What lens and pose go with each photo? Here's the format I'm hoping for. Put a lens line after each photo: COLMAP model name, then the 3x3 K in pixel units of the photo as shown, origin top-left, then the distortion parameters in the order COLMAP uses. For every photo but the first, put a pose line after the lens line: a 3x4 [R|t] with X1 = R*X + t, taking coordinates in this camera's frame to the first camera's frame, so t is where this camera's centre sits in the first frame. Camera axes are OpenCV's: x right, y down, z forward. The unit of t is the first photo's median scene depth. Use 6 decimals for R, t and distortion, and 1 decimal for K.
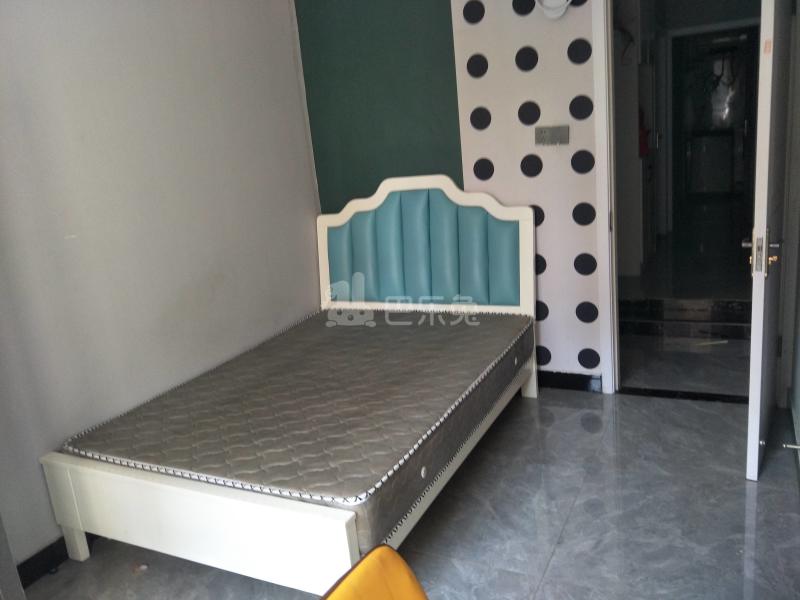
lens RADIAL K [[669.8, 0, 383.8], [0, 669.8, 300.9], [0, 0, 1]] dist [0.131369, -0.359015]
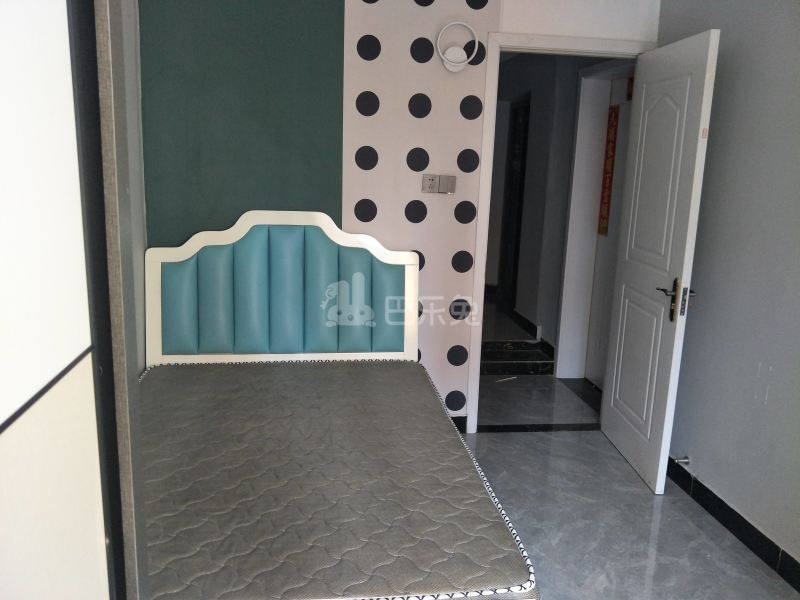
lens RADIAL K [[669.8, 0, 383.8], [0, 669.8, 300.9], [0, 0, 1]] dist [0.131369, -0.359015]
pose [[0.821787, 0.010027, 0.569707, -0.377143], [0.027791, 0.997950, -0.057653, -0.010639], [-0.569117, 0.063211, 0.819823, 0.211245]]
